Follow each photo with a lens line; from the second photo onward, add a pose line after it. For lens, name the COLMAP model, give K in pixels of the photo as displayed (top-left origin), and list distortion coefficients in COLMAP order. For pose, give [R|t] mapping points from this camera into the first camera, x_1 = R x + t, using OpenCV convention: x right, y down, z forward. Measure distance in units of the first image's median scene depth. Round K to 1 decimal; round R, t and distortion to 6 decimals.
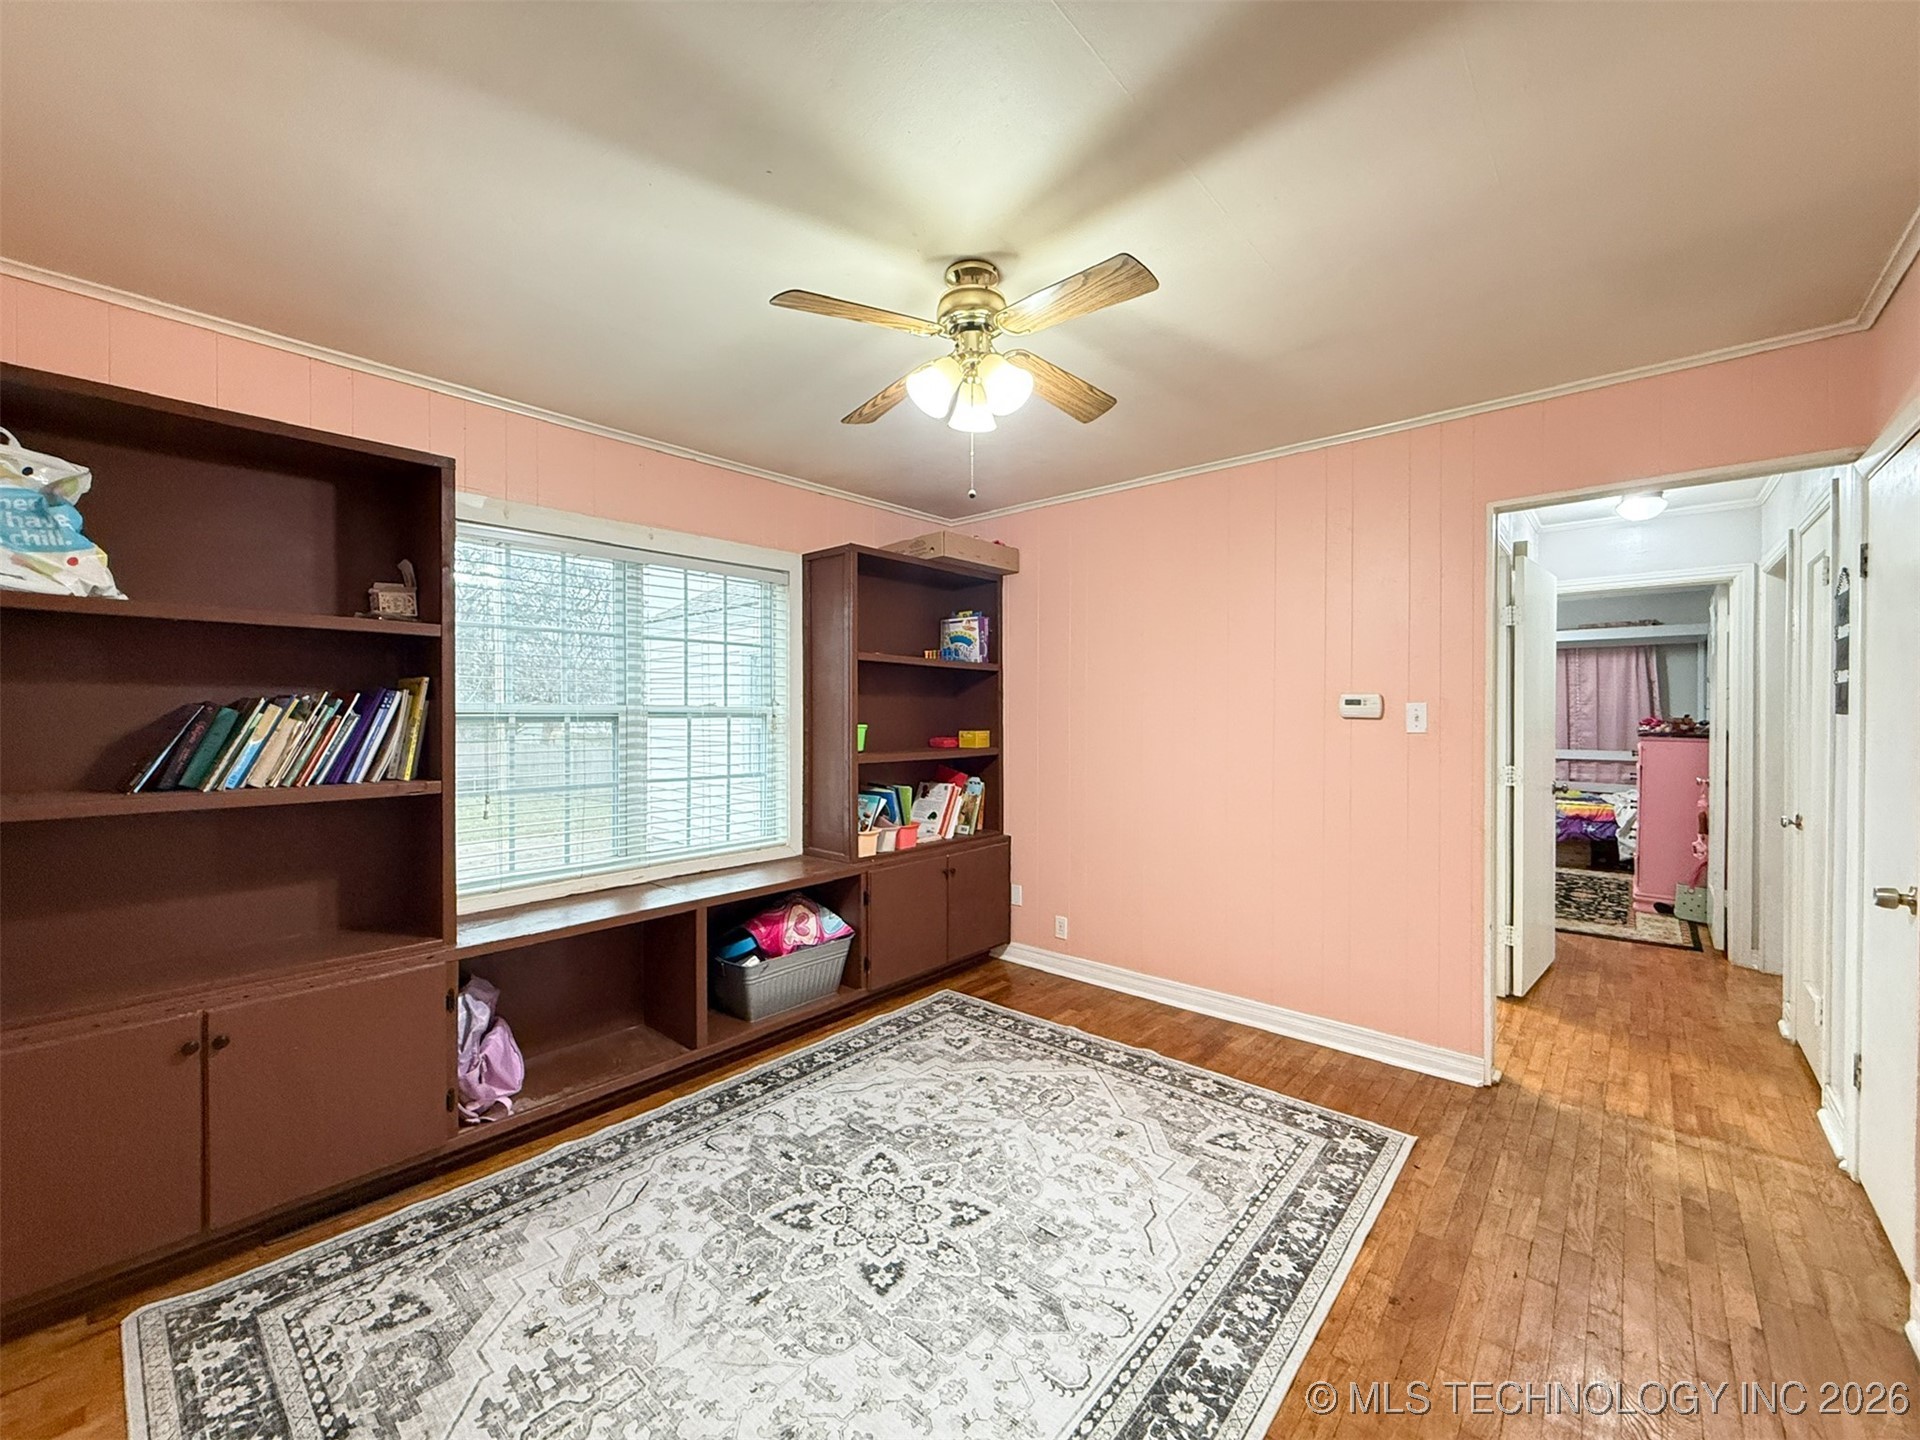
lens RADIAL K [[773.6, 0, 957.1], [0, 773.6, 719.2], [0, 0, 1]] dist [-0.001129, -0.000086]
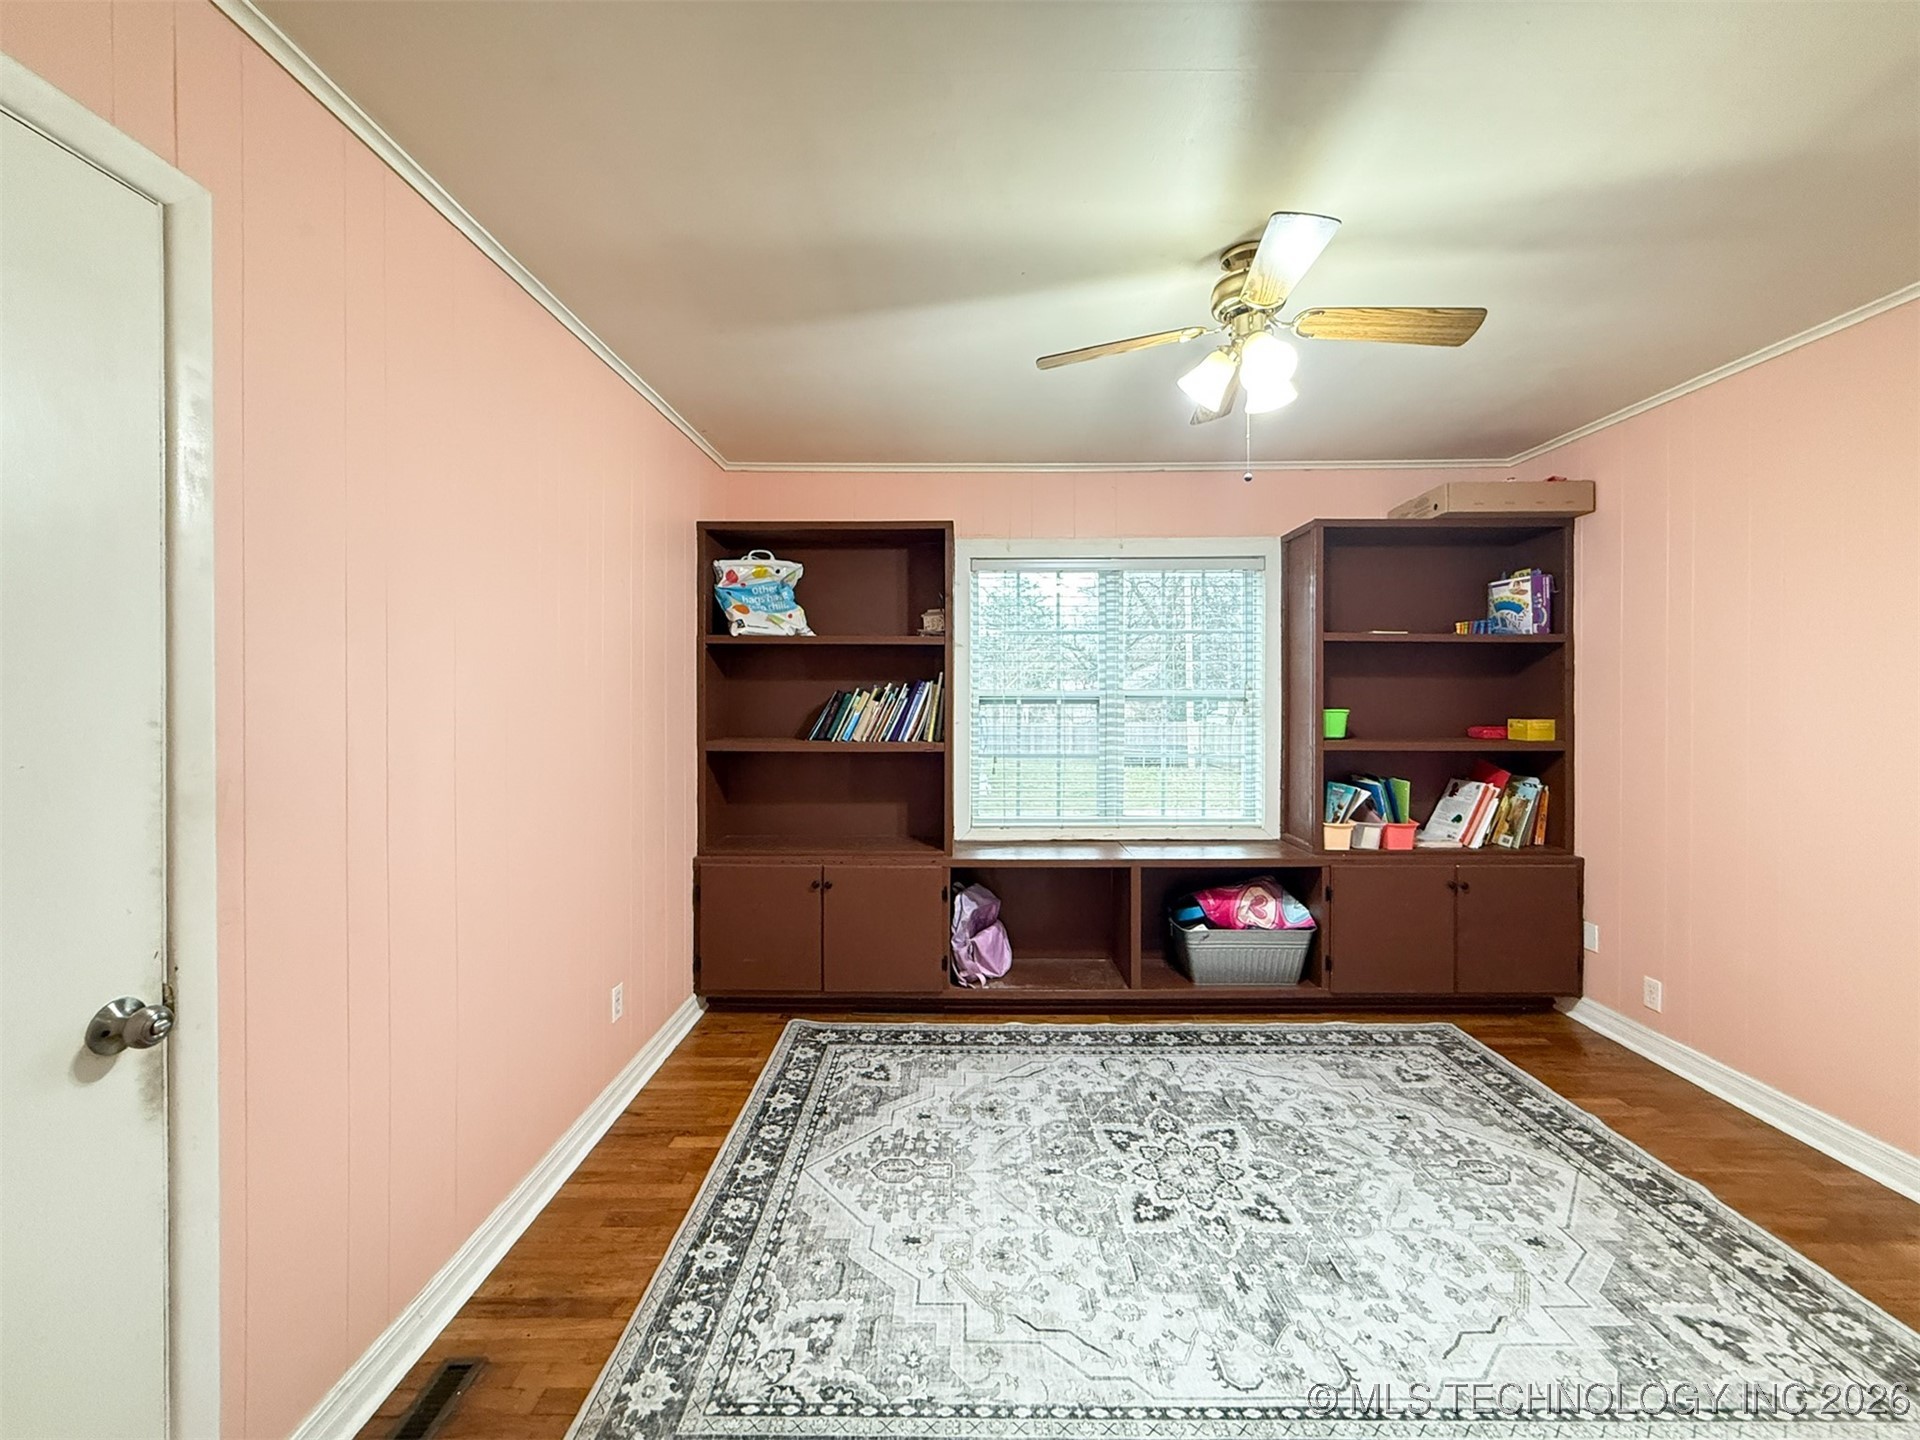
lens RADIAL K [[773.6, 0, 953.3], [0, 773.6, 702.0], [0, 0, 1]] dist [-0.001129, -0.000086]
pose [[0.654106, 0.007094, -0.756369, 0.389412], [-0.006239, 0.999973, 0.003983, -0.003576], [0.756377, 0.002114, 0.654133, 0.049650]]
